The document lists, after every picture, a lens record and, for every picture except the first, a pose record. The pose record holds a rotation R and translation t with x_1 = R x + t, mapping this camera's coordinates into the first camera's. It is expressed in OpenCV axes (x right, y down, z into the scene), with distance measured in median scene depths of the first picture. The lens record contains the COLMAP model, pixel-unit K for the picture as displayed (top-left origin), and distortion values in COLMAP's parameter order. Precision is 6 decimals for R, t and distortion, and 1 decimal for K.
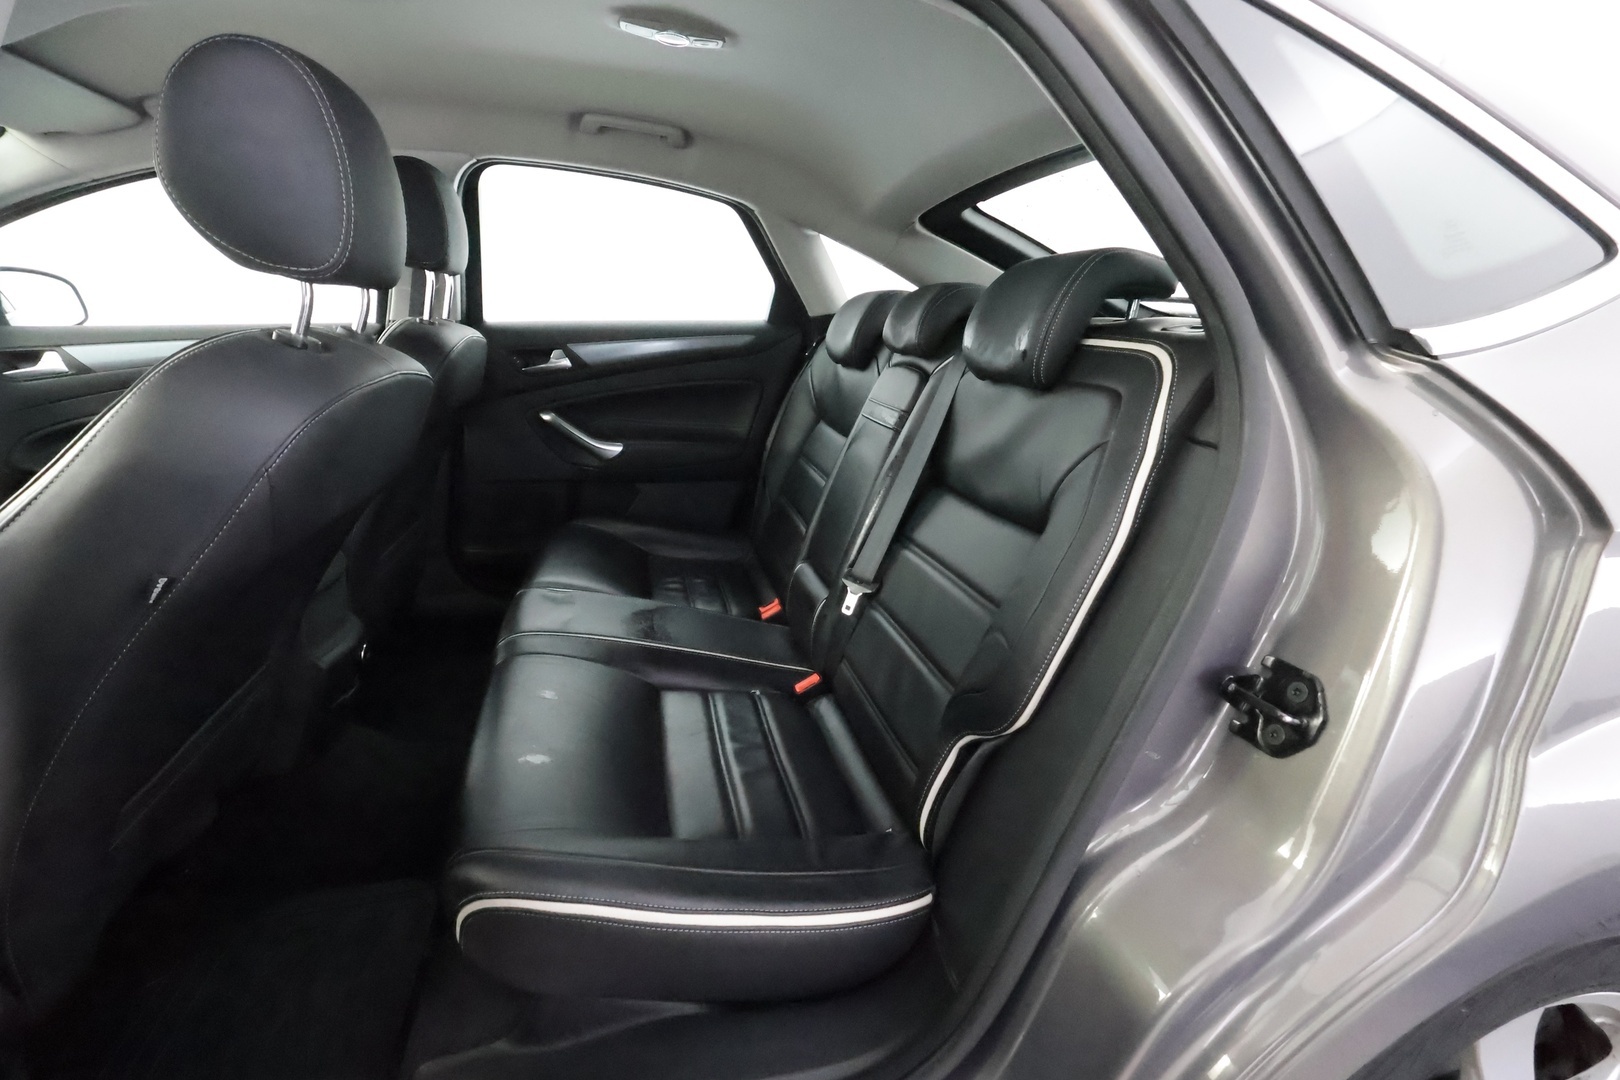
lens RADIAL K [[750.8, 0, 812.6], [0, 750.8, 539.4], [0, 0, 1]] dist [-0.005838, 0.000689]
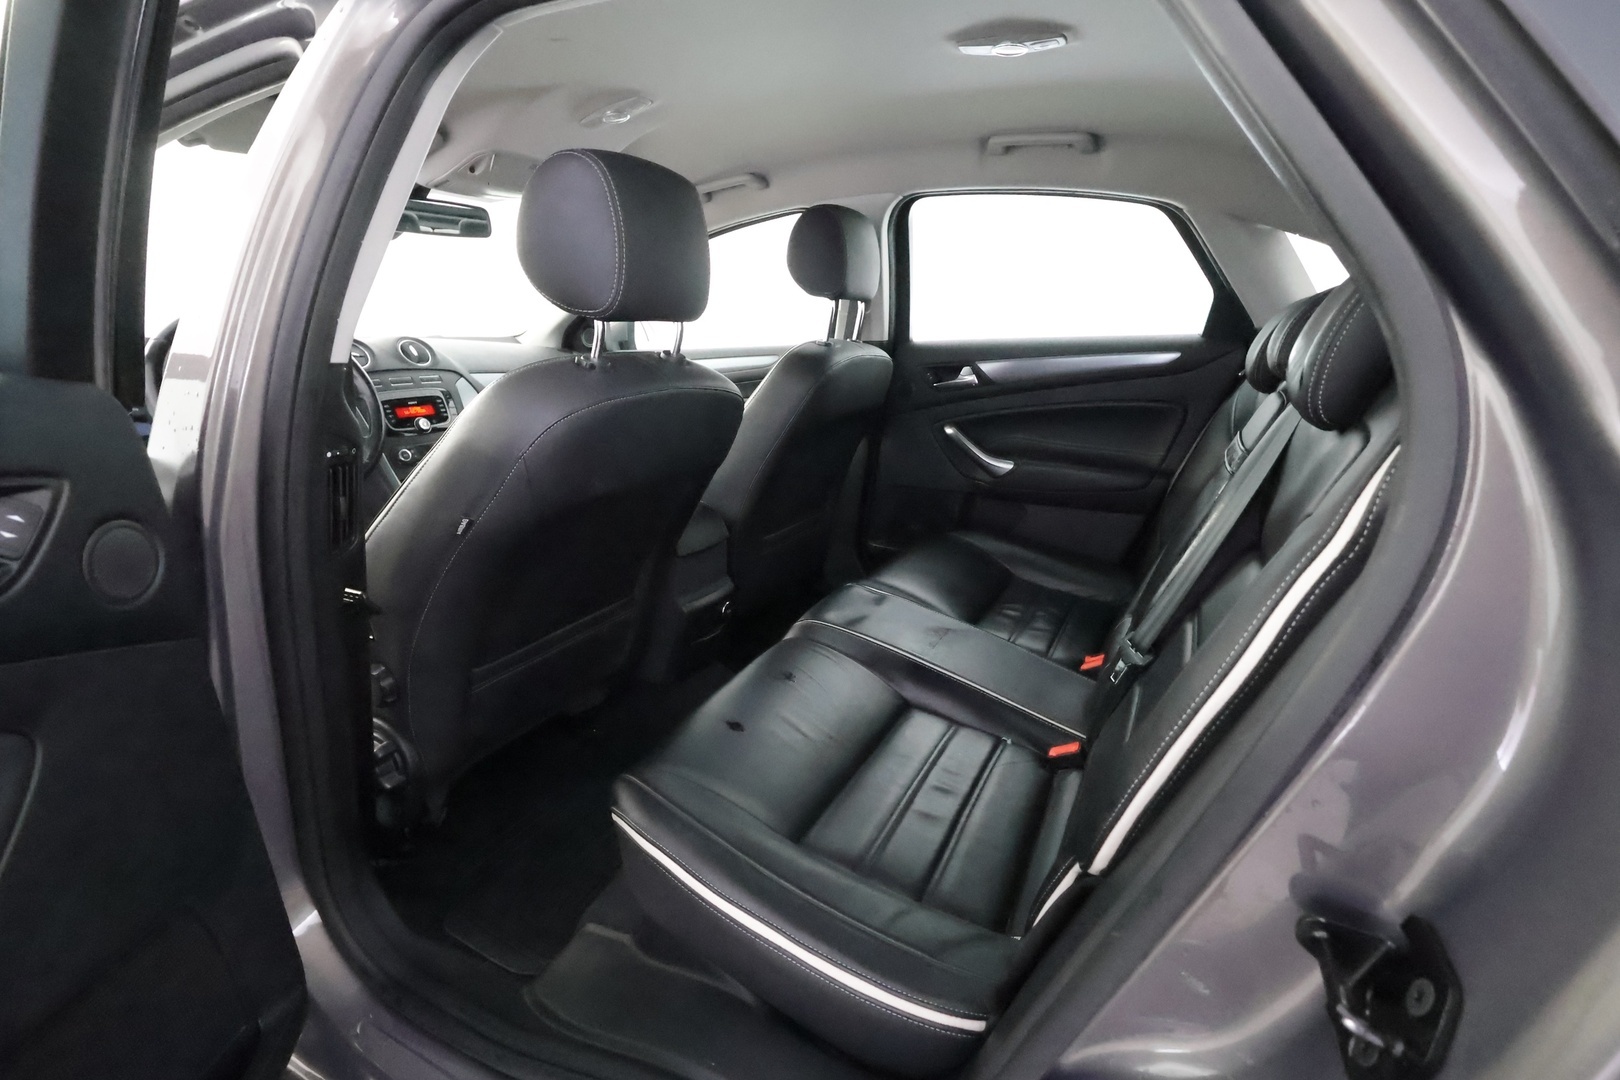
lens RADIAL K [[750.8, 0, 812.6], [0, 750.8, 539.4], [0, 0, 1]] dist [-0.005838, 0.000689]
pose [[0.752363, 0.152990, -0.640737, 0.236014], [-0.163136, 0.985632, 0.043785, -0.032566], [0.638229, 0.071585, 0.766511, 0.099338]]
